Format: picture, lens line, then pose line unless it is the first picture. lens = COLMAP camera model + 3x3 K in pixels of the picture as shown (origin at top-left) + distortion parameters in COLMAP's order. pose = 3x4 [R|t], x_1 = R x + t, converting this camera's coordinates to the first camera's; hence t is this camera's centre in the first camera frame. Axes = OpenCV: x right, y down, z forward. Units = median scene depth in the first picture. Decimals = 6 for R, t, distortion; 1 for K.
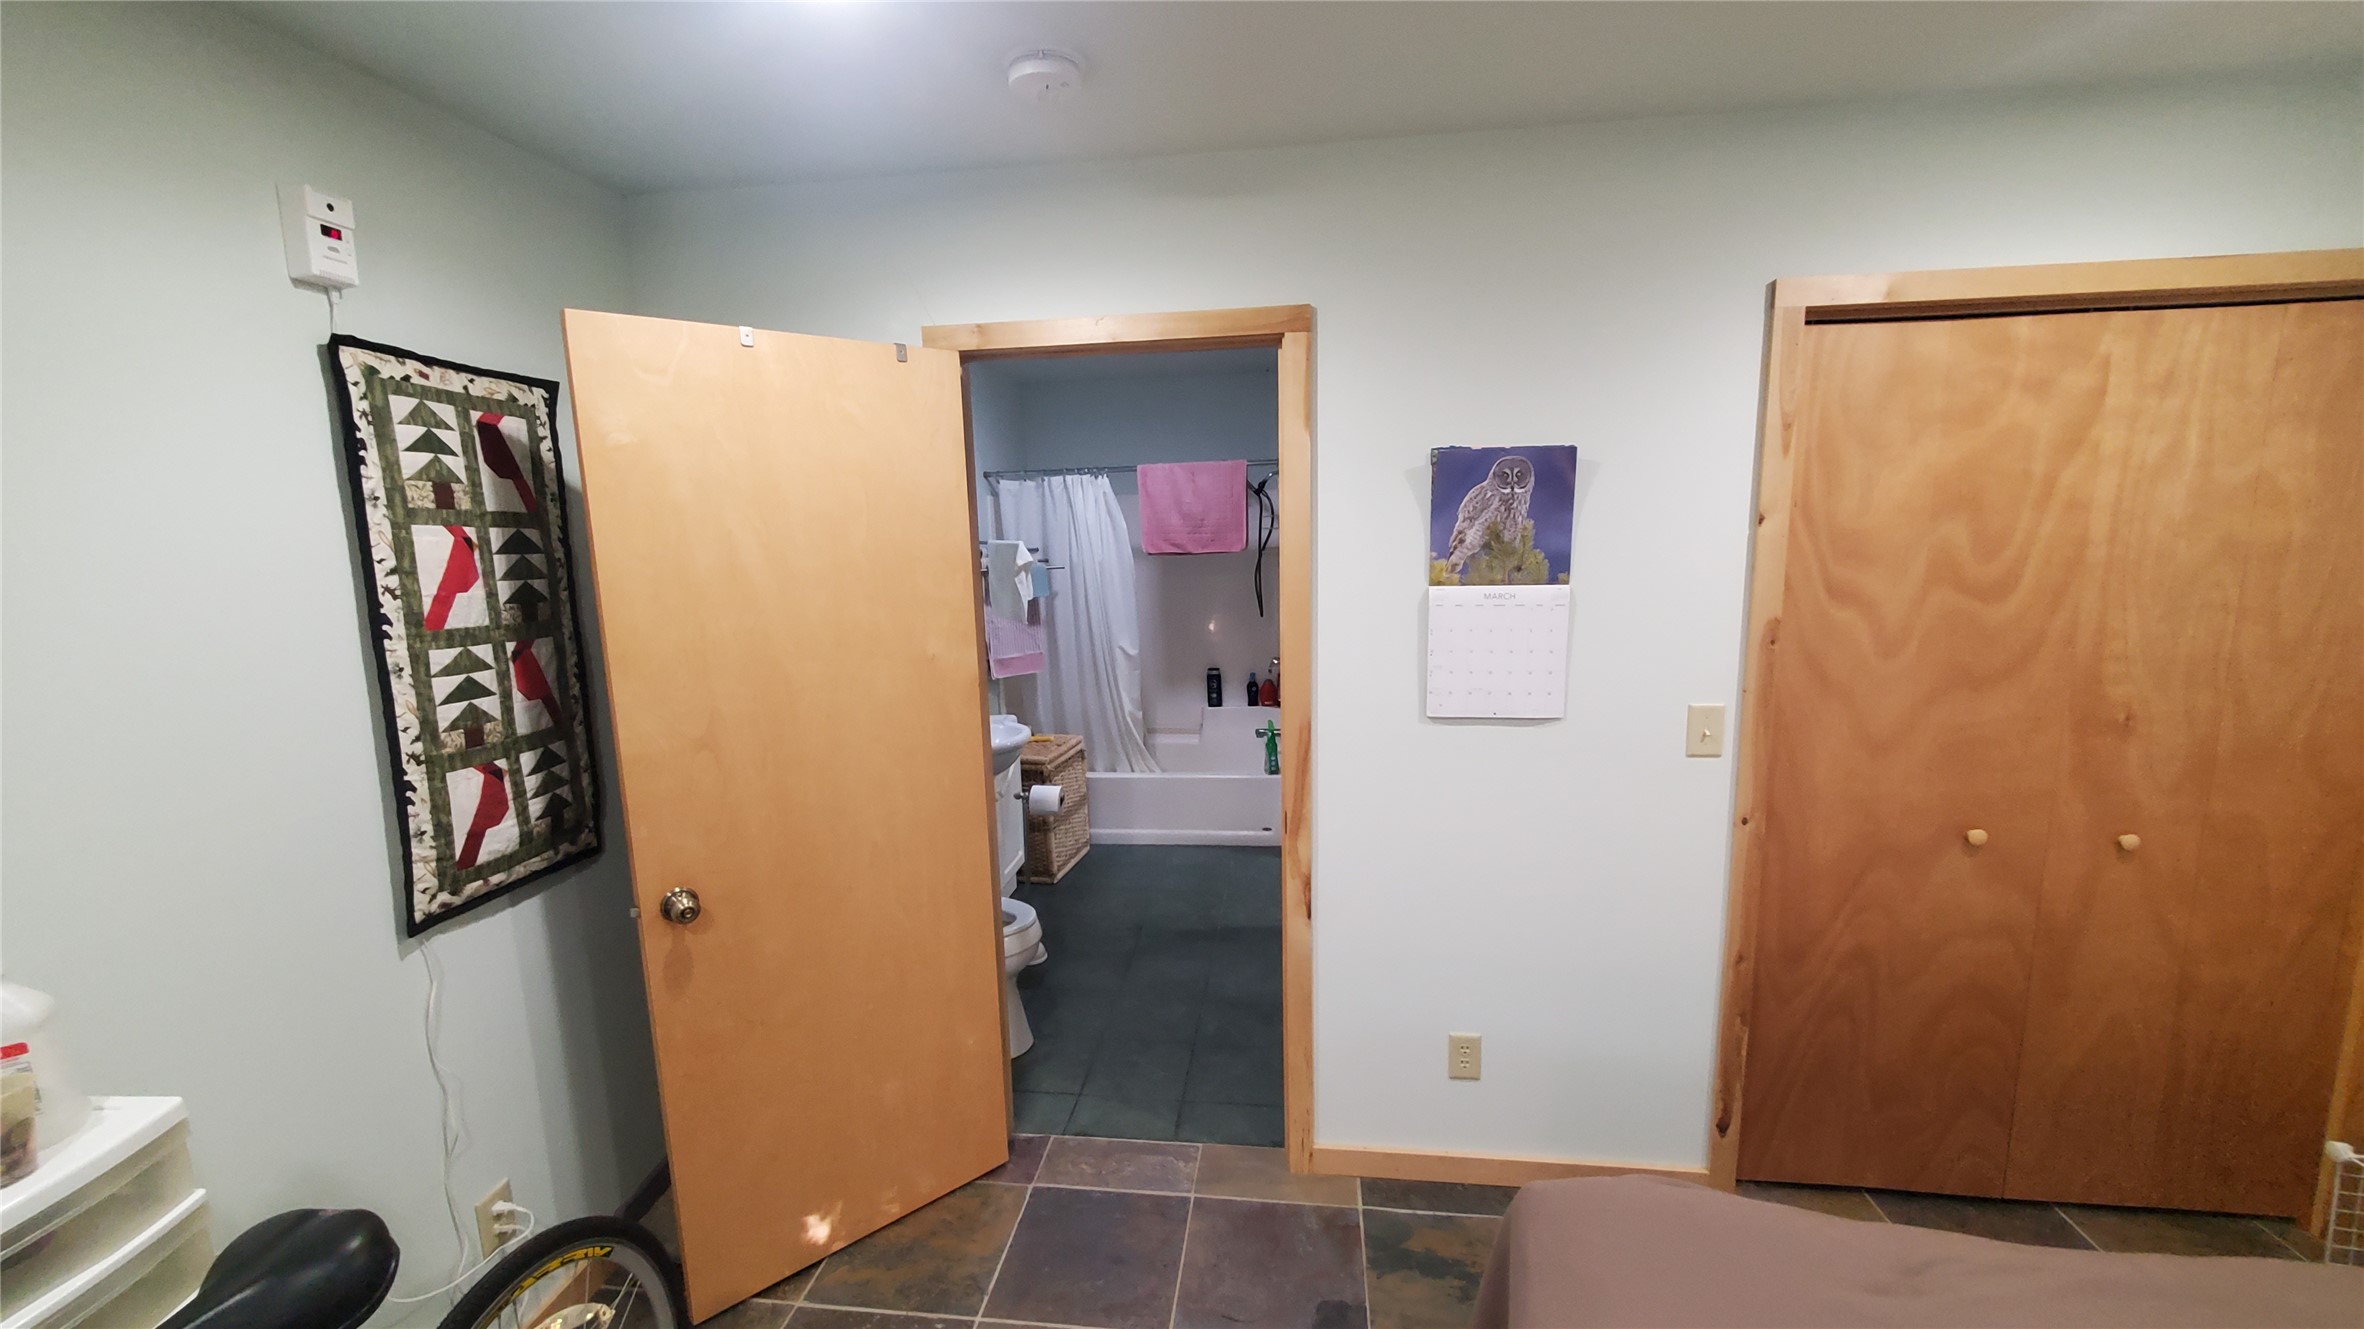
lens RADIAL K [[936.8, 0, 1177.7], [0, 936.8, 663.0], [0, 0, 1]] dist [0.004260, -0.001760]
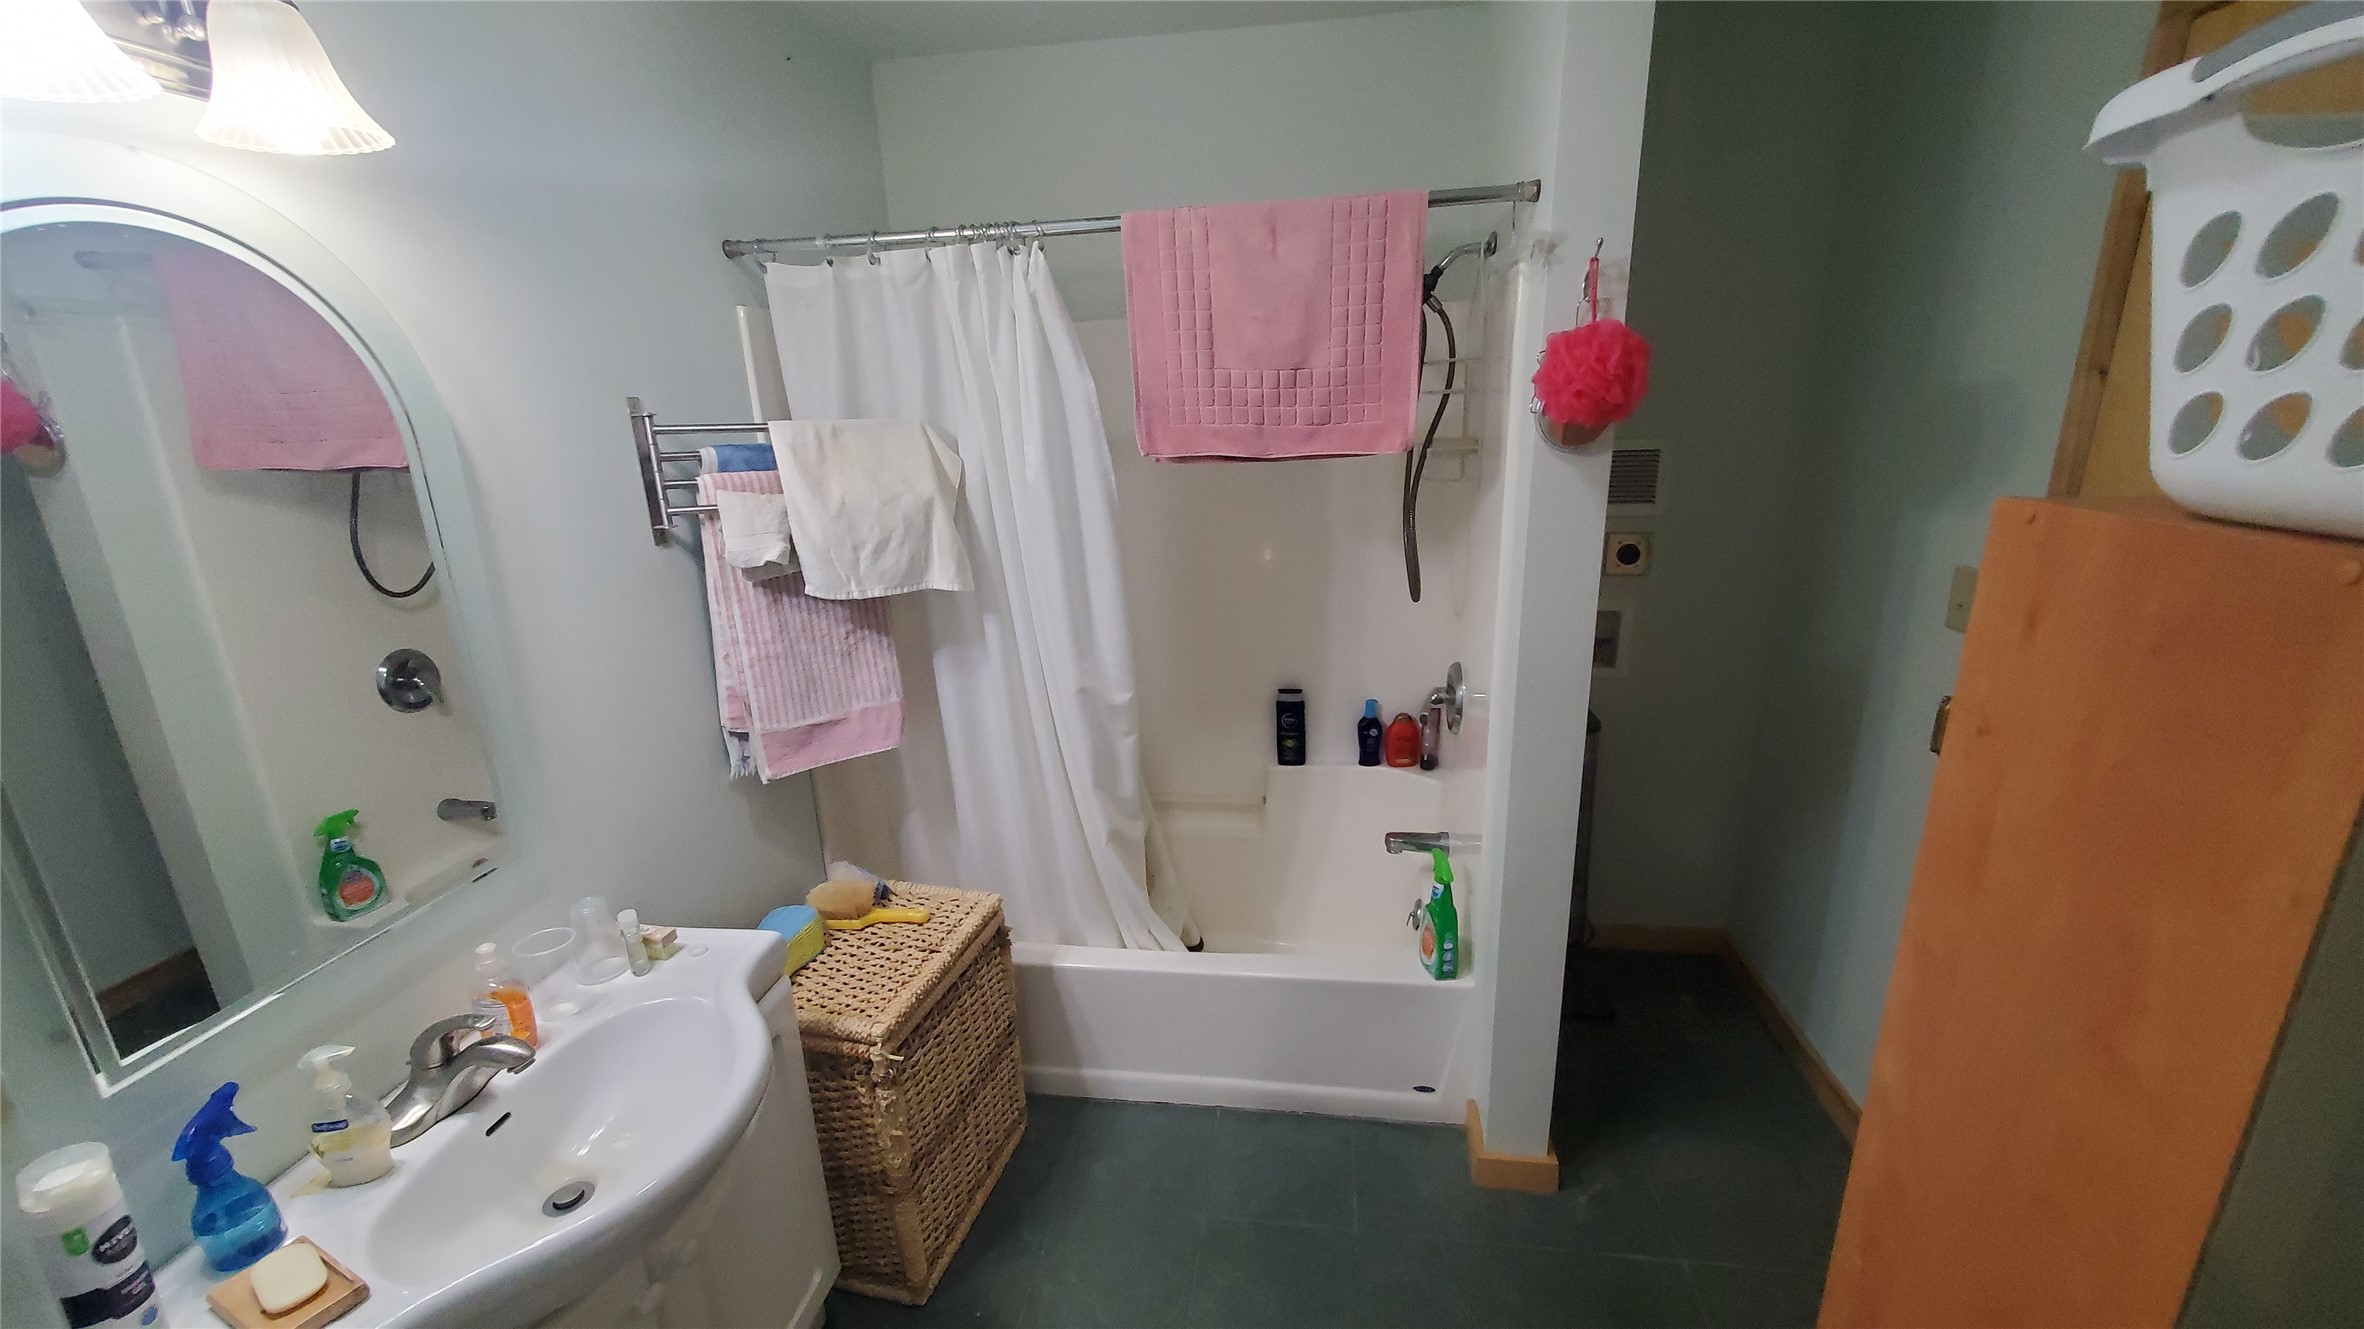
lens RADIAL K [[936.8, 0, 1188.4], [0, 936.8, 670.2], [0, 0, 1]] dist [0.004260, -0.001760]
pose [[0.999972, -0.004066, -0.006350, -0.011305], [0.004869, 0.991230, 0.132058, -0.069946], [0.005757, -0.132086, 0.991222, 0.530207]]
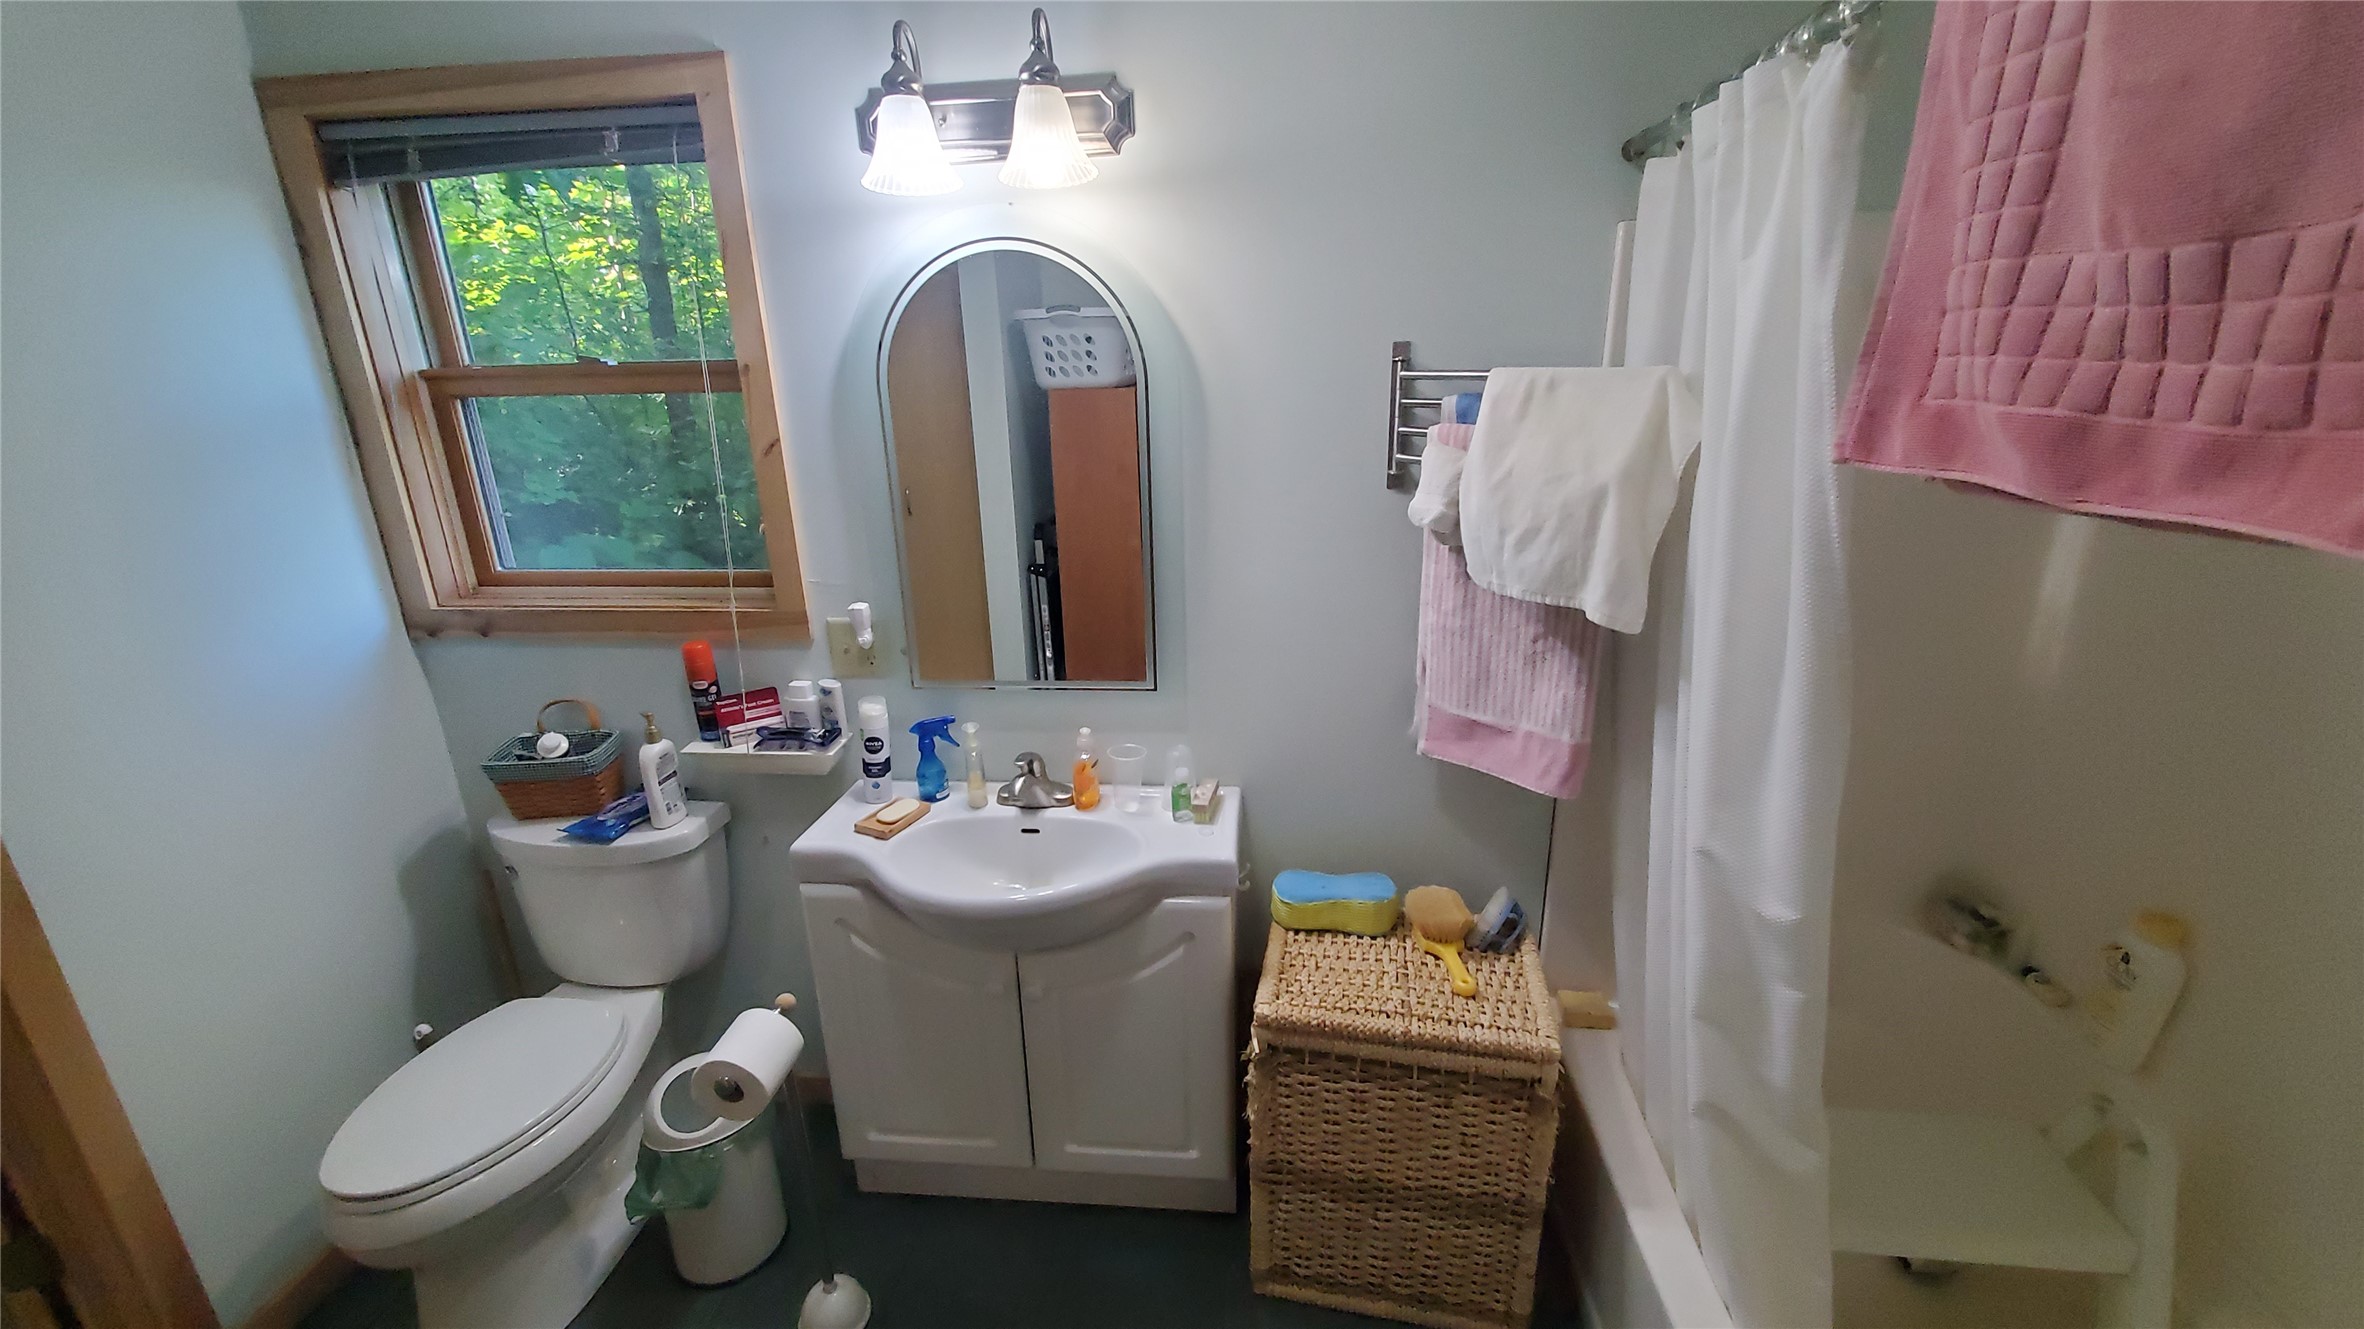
lens RADIAL K [[936.8, 0, 1179.1], [0, 936.8, 669.7], [0, 0, 1]] dist [0.004260, -0.001760]
pose [[0.036416, 0.323363, -0.945574, 0.140059], [-0.129639, 0.939735, 0.316373, -0.107496], [0.990892, 0.111062, 0.076142, 0.775197]]
